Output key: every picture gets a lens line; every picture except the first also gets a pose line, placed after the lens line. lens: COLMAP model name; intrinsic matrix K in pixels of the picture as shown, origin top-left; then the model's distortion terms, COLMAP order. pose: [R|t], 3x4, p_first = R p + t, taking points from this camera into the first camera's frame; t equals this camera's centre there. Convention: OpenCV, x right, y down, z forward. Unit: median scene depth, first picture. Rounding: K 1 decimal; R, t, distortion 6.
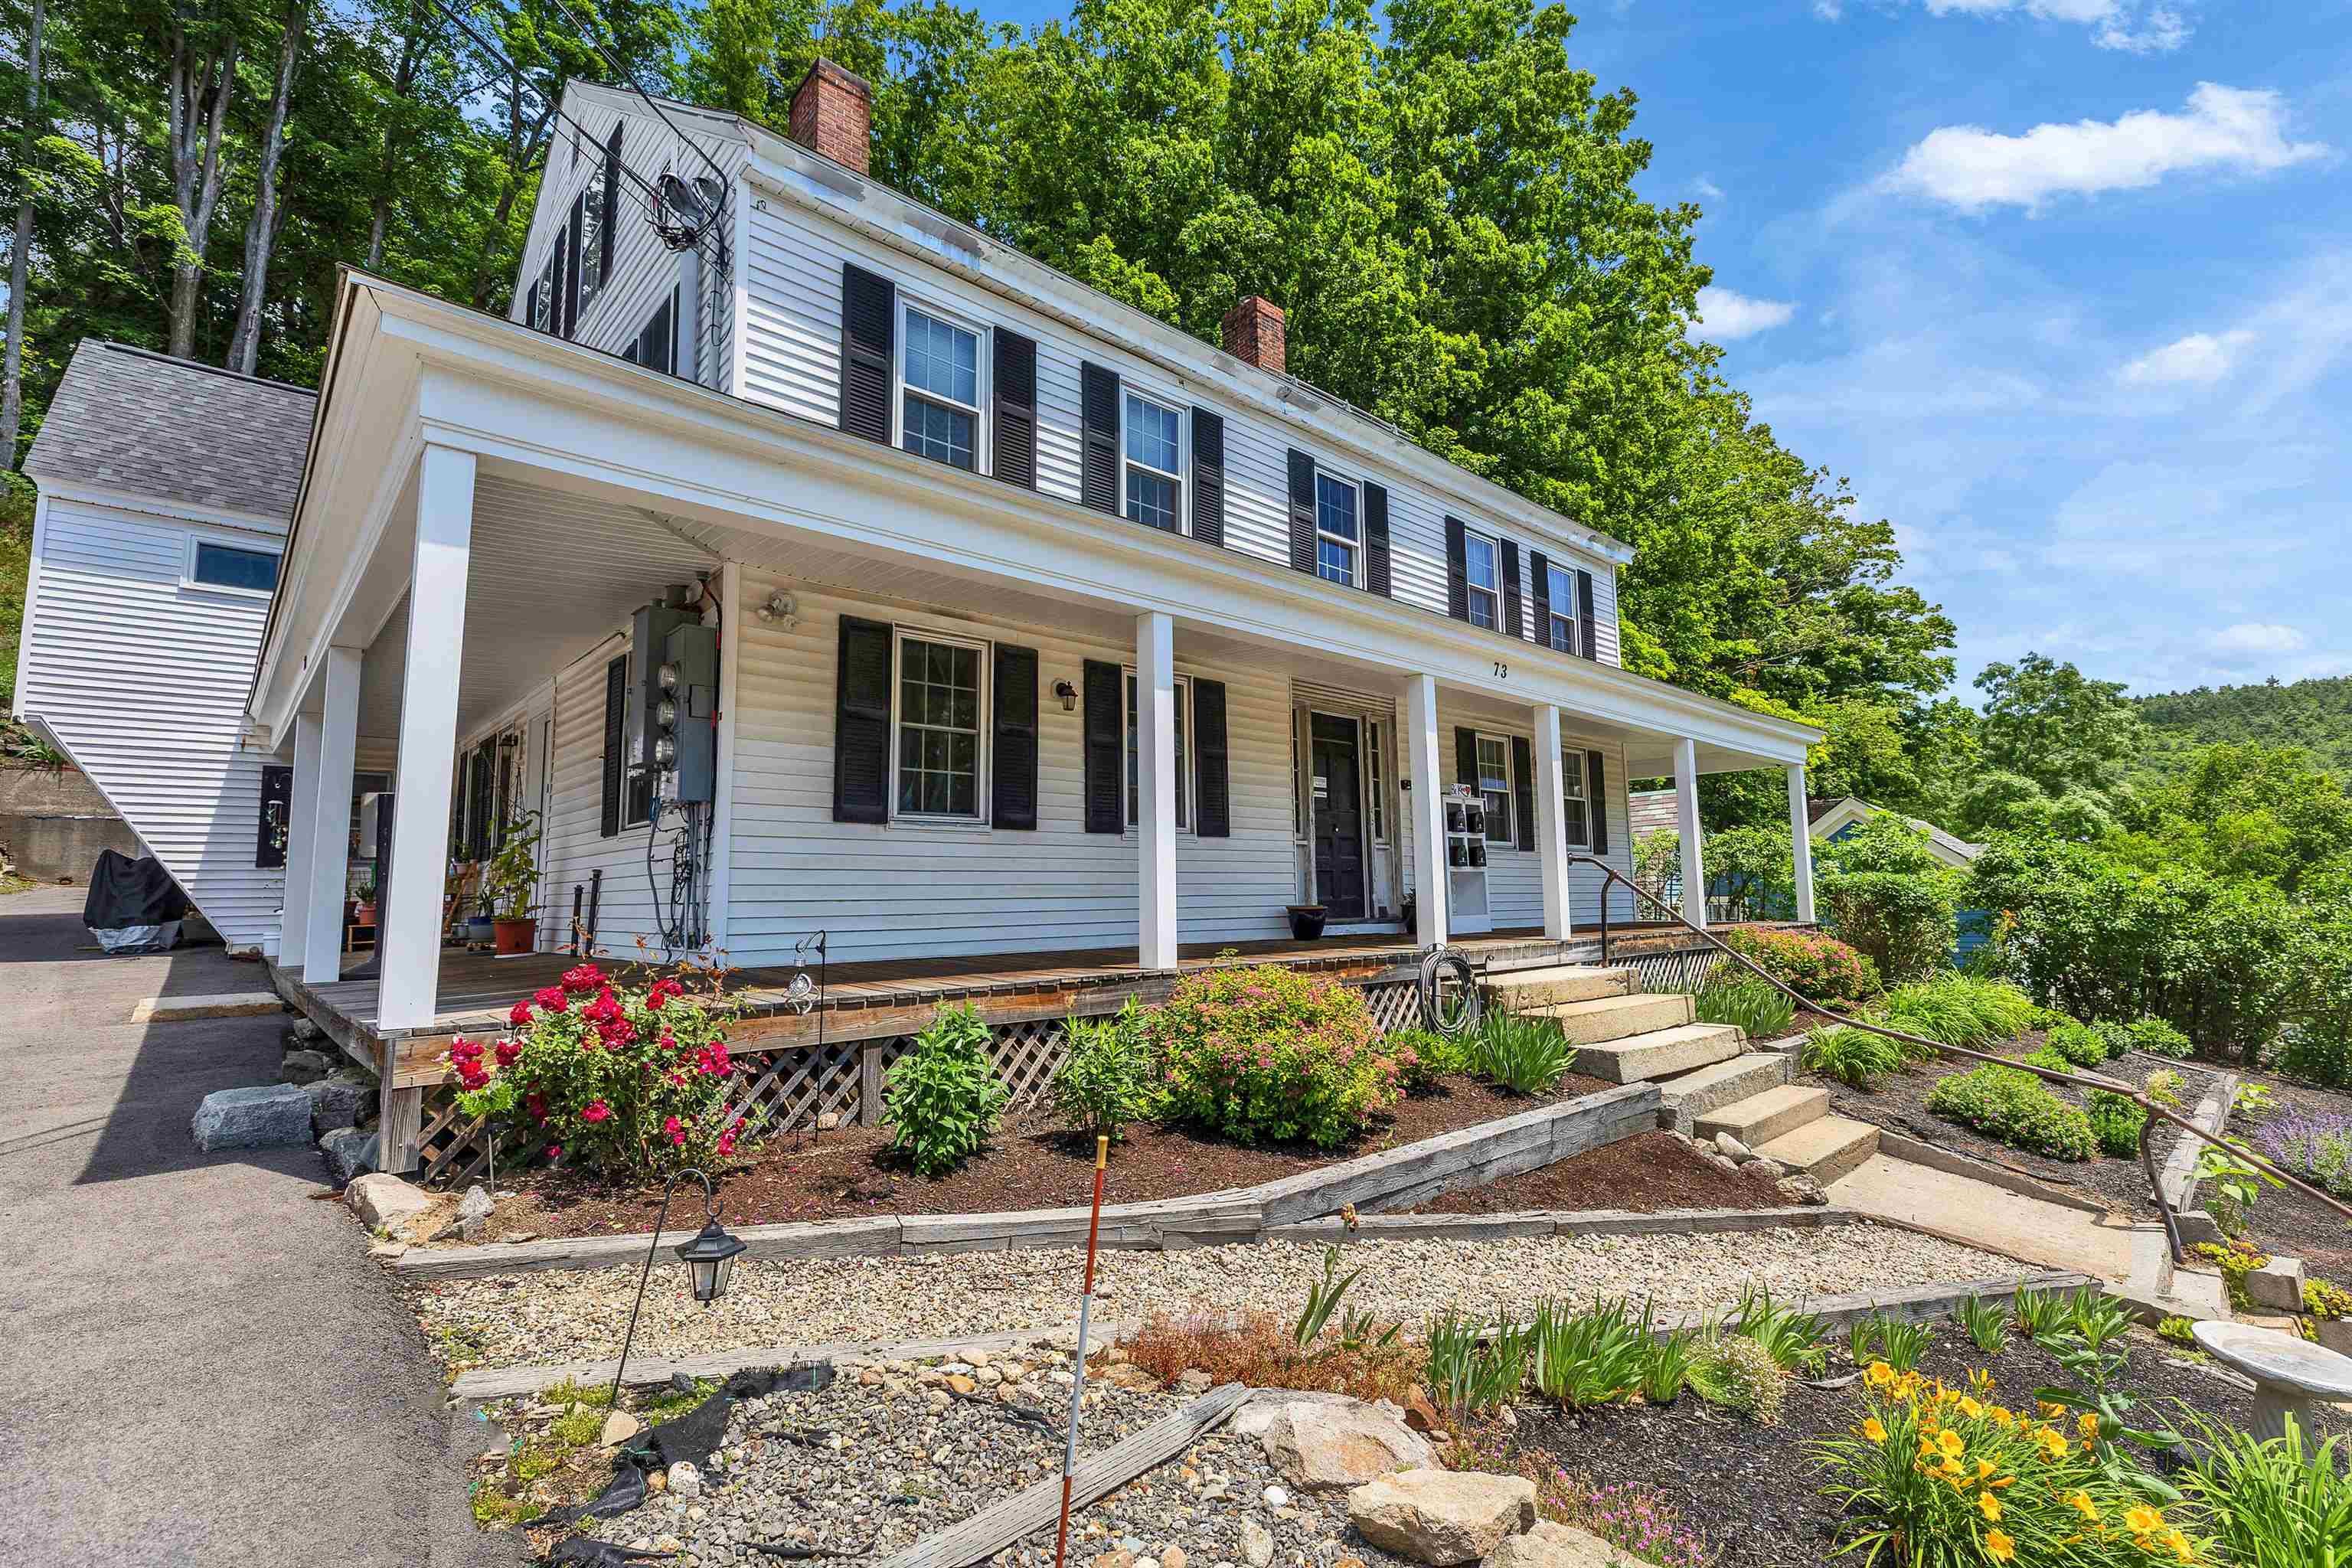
lens RADIAL K [[1056.8, 0, 1175.2], [0, 1056.8, 779.4], [0, 0, 1]] dist [0.002349, -0.000199]
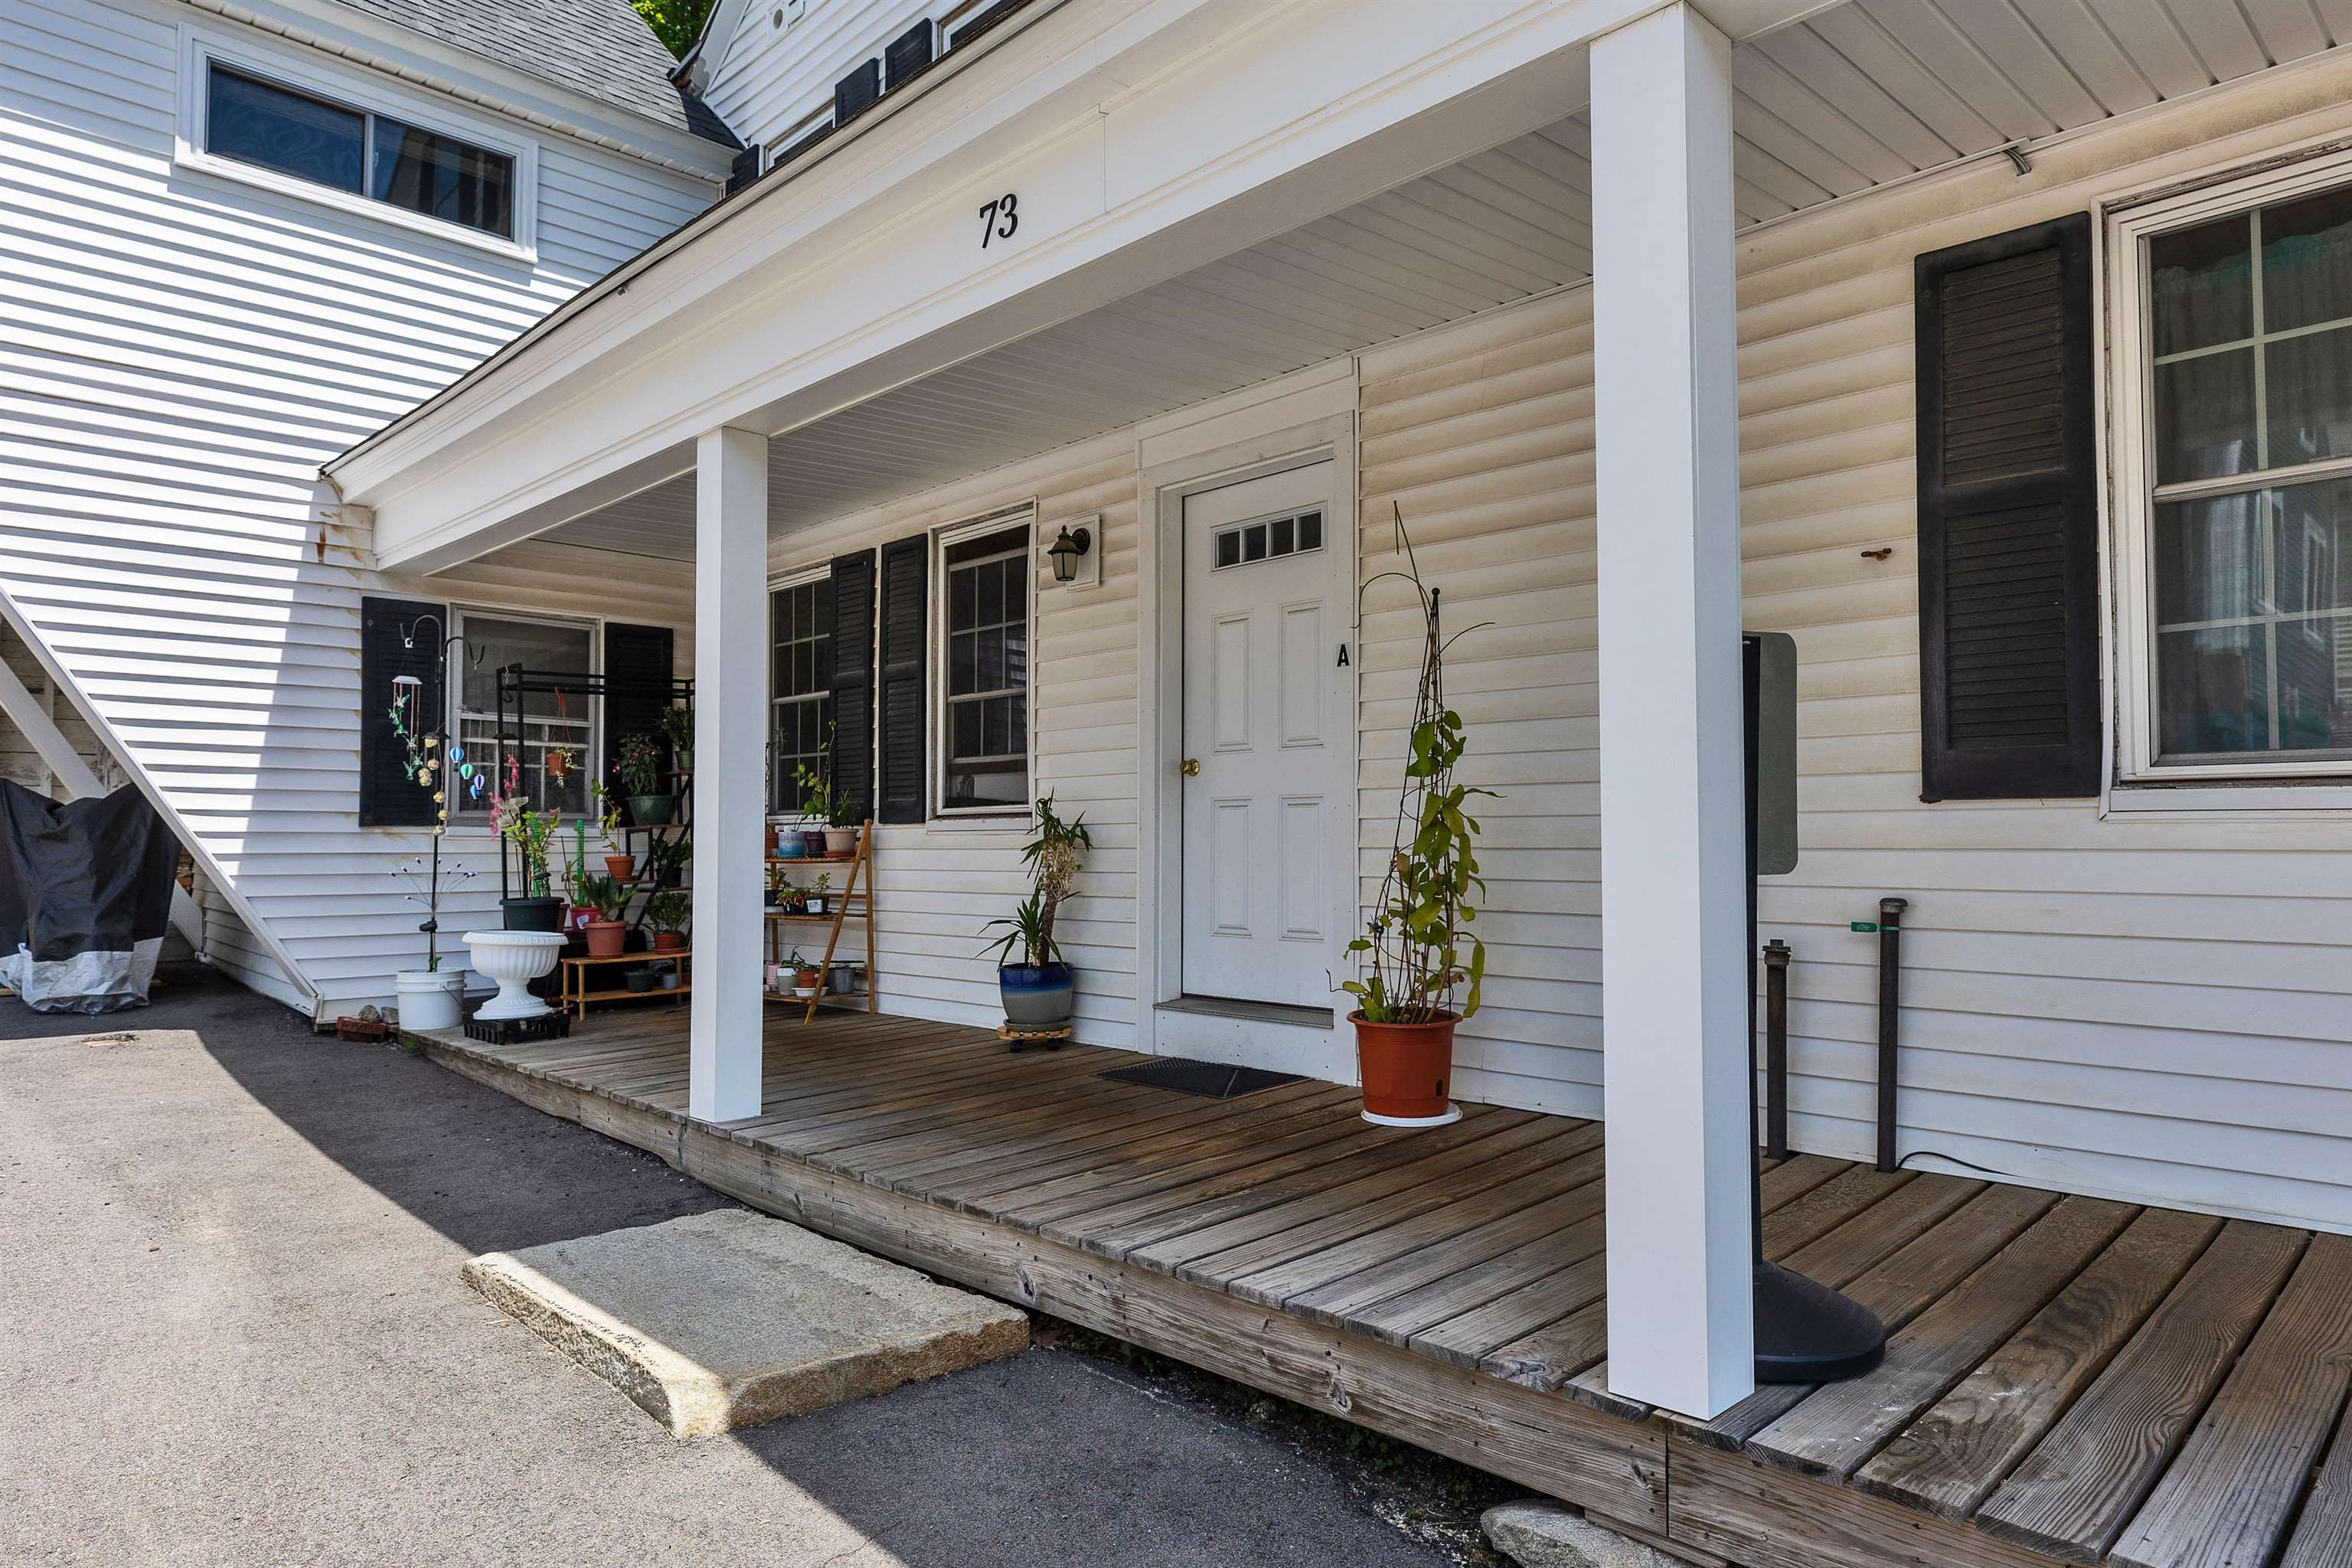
lens RADIAL K [[1393.5, 0, 1175.5], [0, 1393.5, 789.8], [0, 0, 1]] dist [0.004571, -0.000088]
pose [[0.998948, 0.020638, 0.040944, -0.555037], [-0.023551, 0.997129, 0.071972, 0.017688], [-0.039341, -0.072860, 0.996566, 0.407966]]
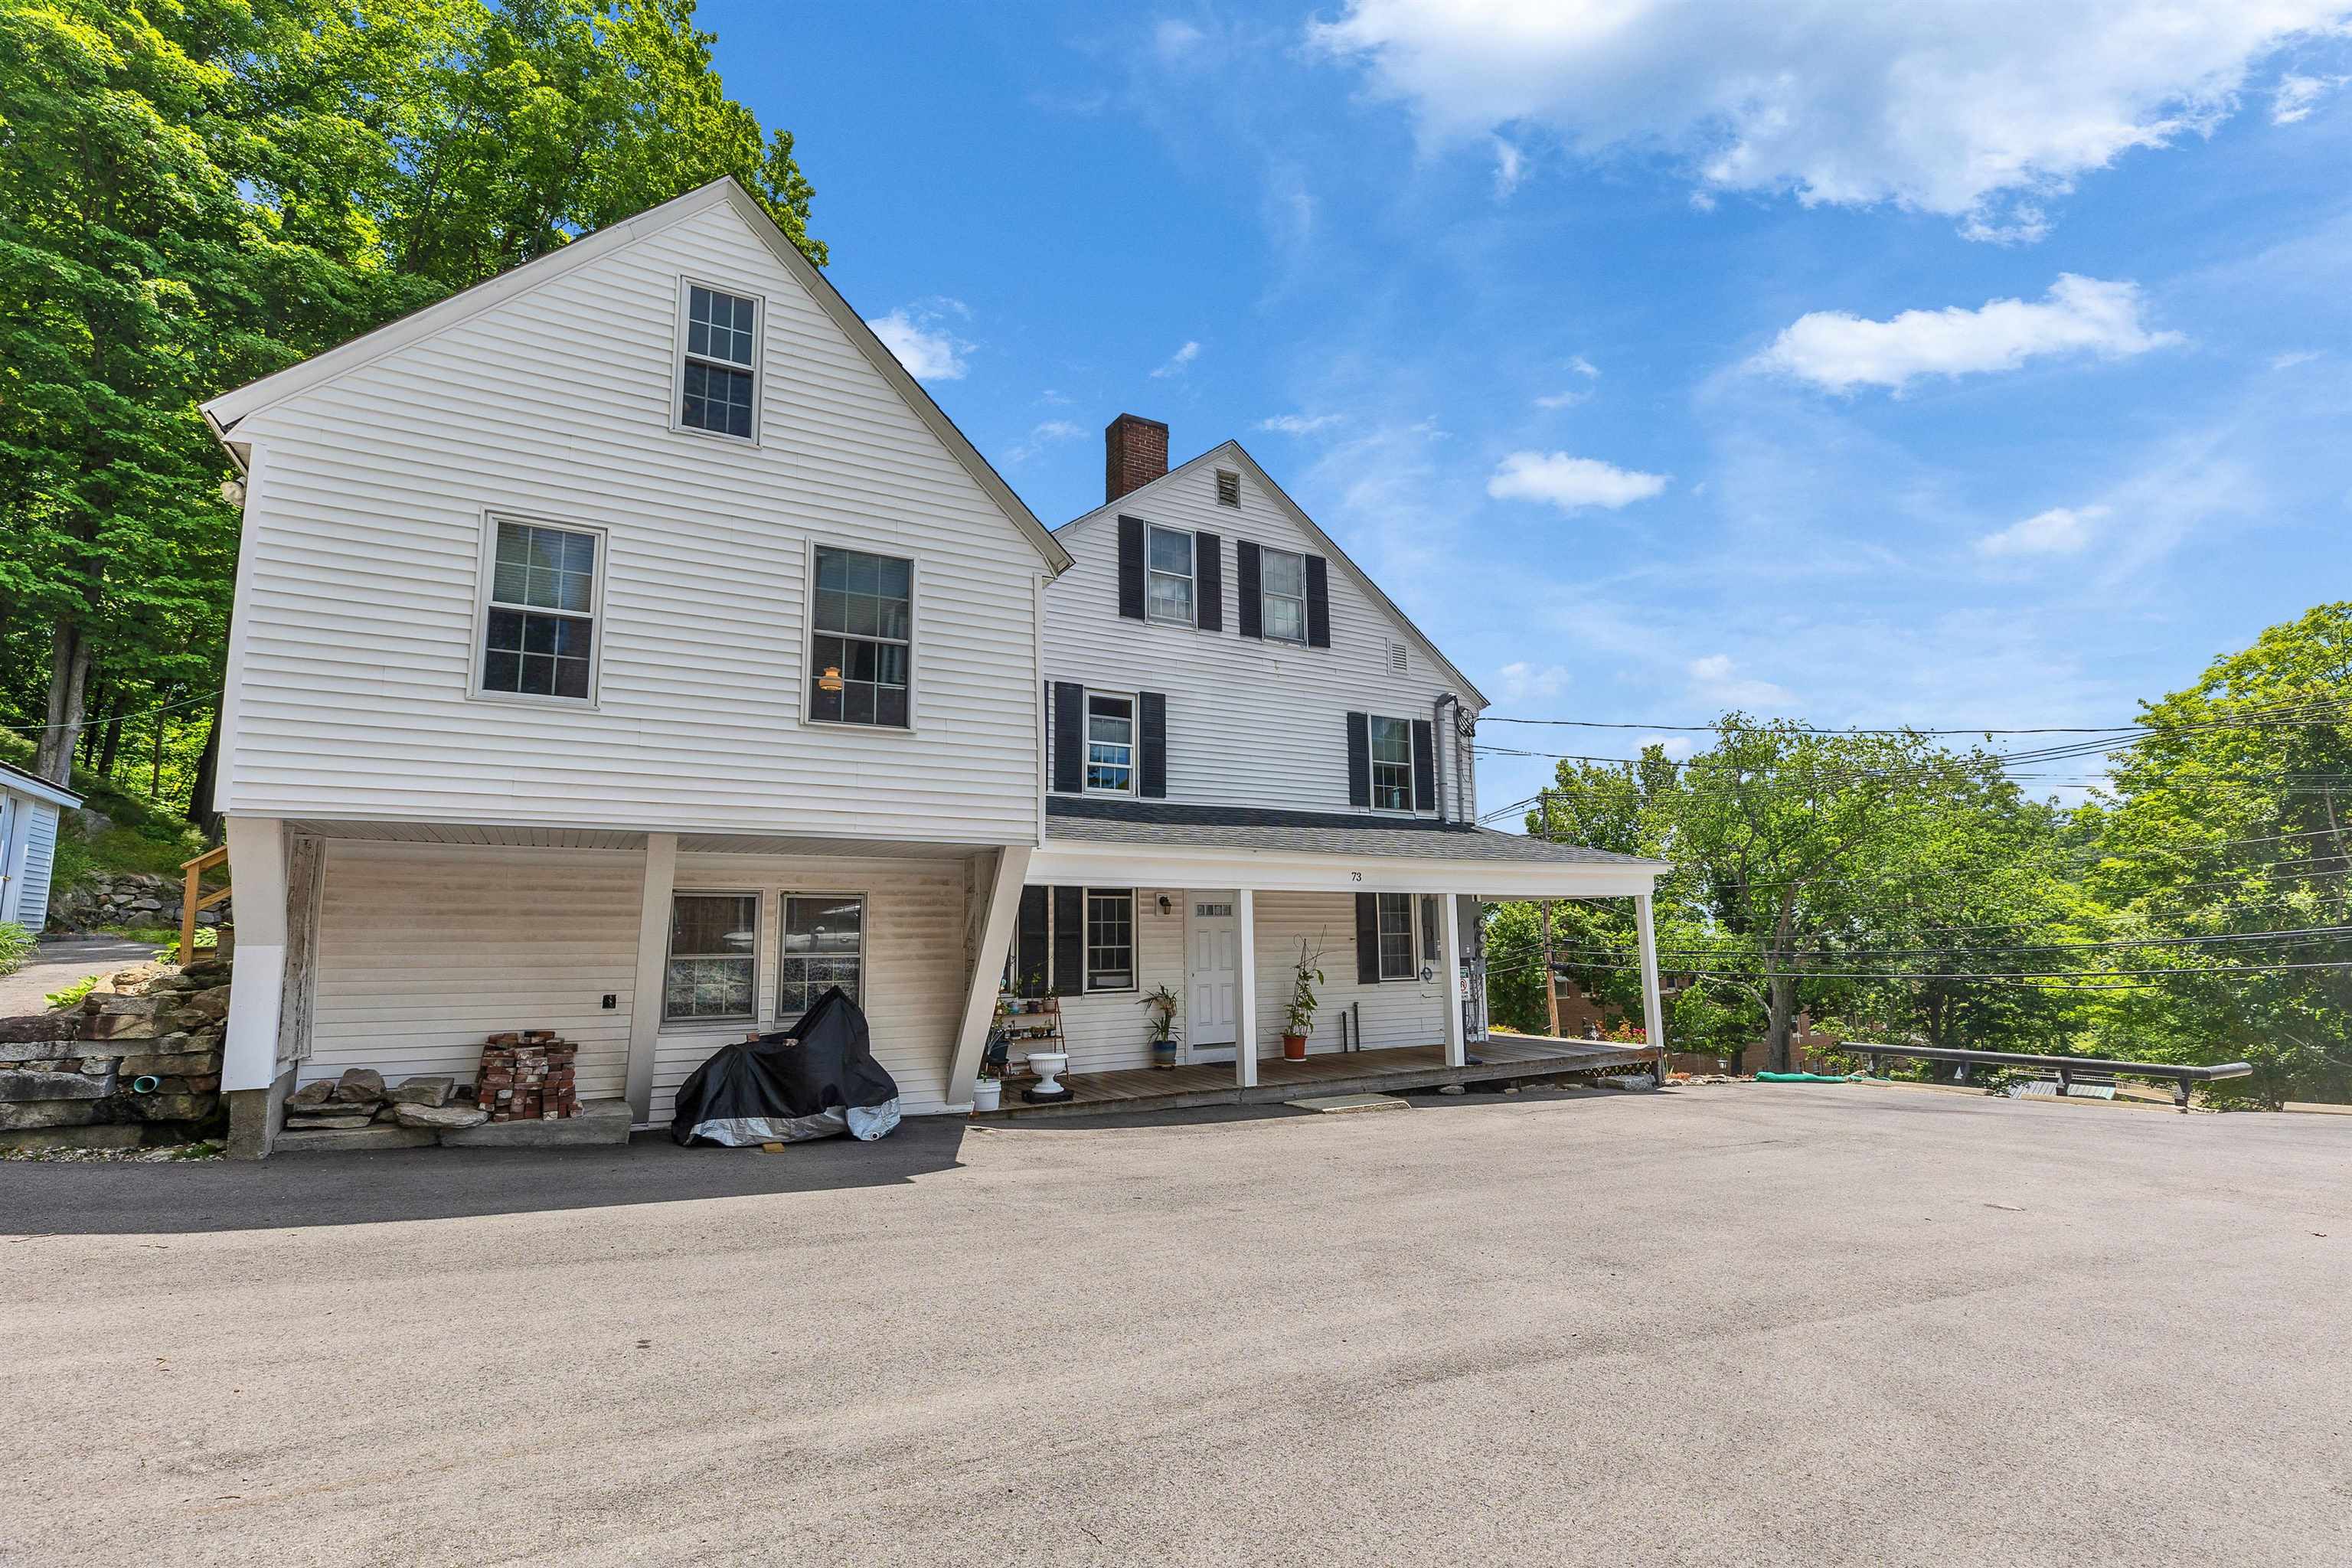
lens RADIAL K [[1056.8, 0, 1164.7], [0, 1056.8, 781.6], [0, 0, 1]] dist [0.002349, -0.000199]
pose [[0.232172, 0.144318, 0.961909, -1.739873], [-0.108682, 0.986588, -0.121788, -0.023866], [-0.966584, -0.076266, 0.244743, 0.640460]]
